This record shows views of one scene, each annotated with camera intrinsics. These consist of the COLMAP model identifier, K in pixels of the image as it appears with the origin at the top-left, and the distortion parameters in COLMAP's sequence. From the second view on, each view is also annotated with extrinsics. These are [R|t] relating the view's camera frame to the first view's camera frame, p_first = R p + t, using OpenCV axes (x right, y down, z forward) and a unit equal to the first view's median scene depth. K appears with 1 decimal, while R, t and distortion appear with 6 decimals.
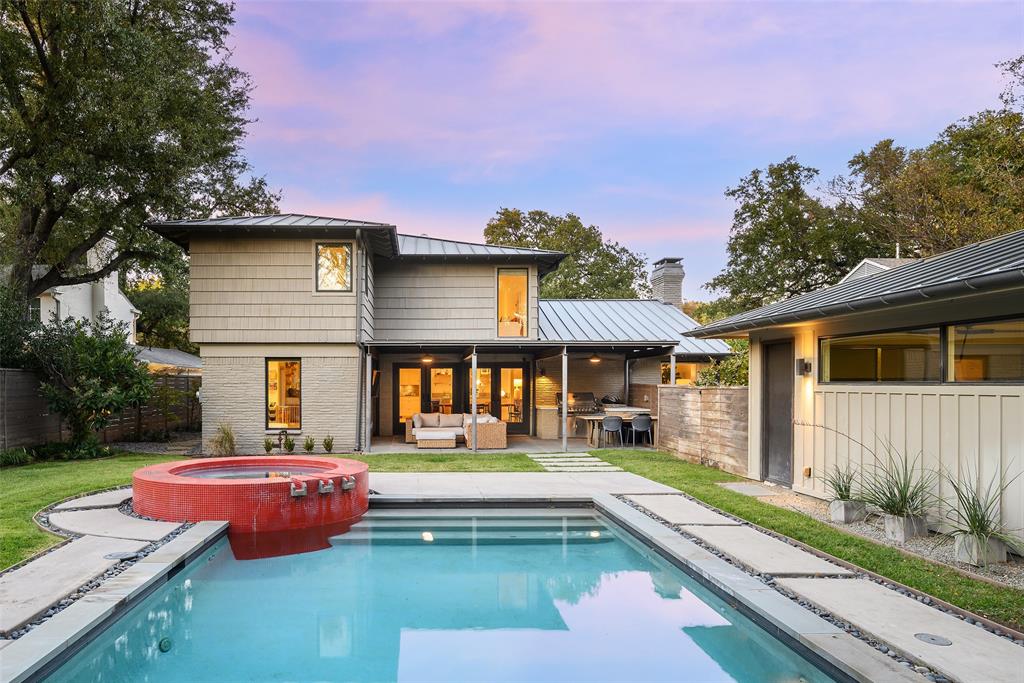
lens RADIAL K [[695.3, 0, 510.0], [0, 695.3, 387.1], [0, 0, 1]] dist [-0.006415, 0.001119]
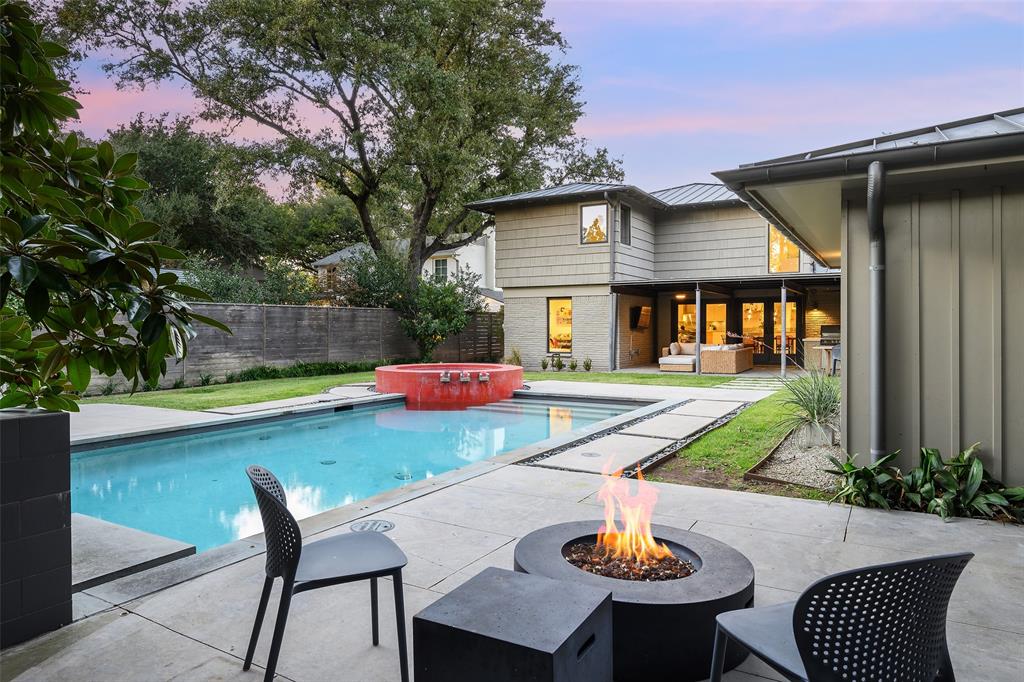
lens RADIAL K [[637.3, 0, 511.1], [0, 637.3, 327.9], [0, 0, 1]] dist [0.003462, 0.000264]
pose [[0.858657, 0.000670, -0.512551, 0.204513], [0.001594, 0.999991, 0.003977, 0.010036], [0.512549, -0.004232, 0.858648, -0.059749]]
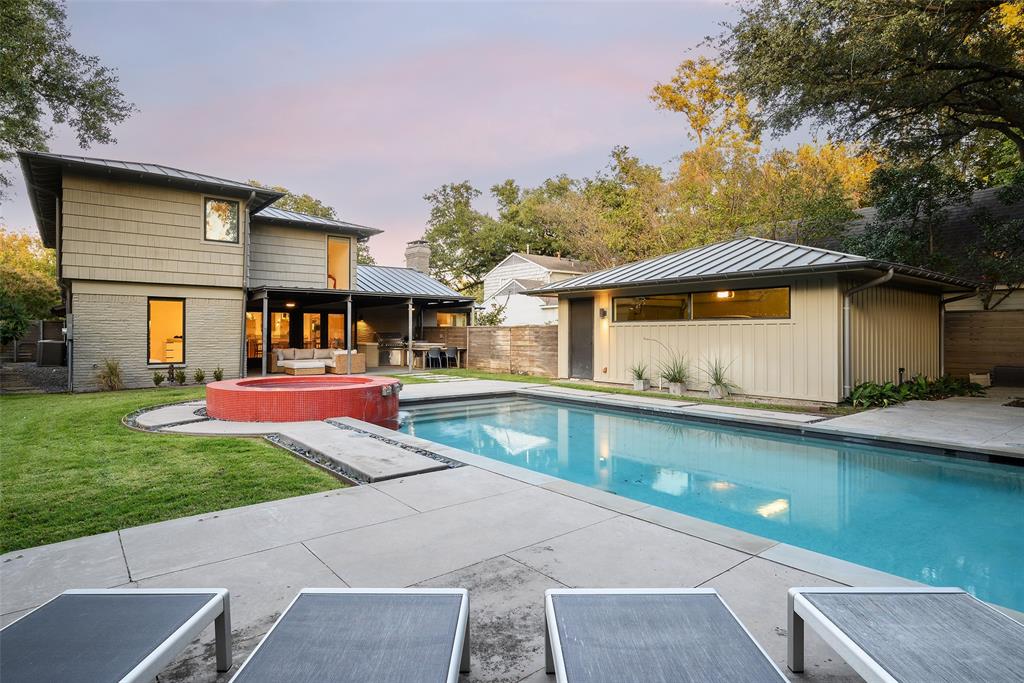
lens RADIAL K [[553.5, 0, 512.0], [0, 553.5, 341.5], [0, 0, 1]] dist [-0.018614, 0.000255]
pose [[0.784282, -0.005146, 0.620383, -0.437505], [0.004745, 0.999986, 0.002297, 0.026770], [-0.620387, 0.001142, 0.784295, -0.006631]]
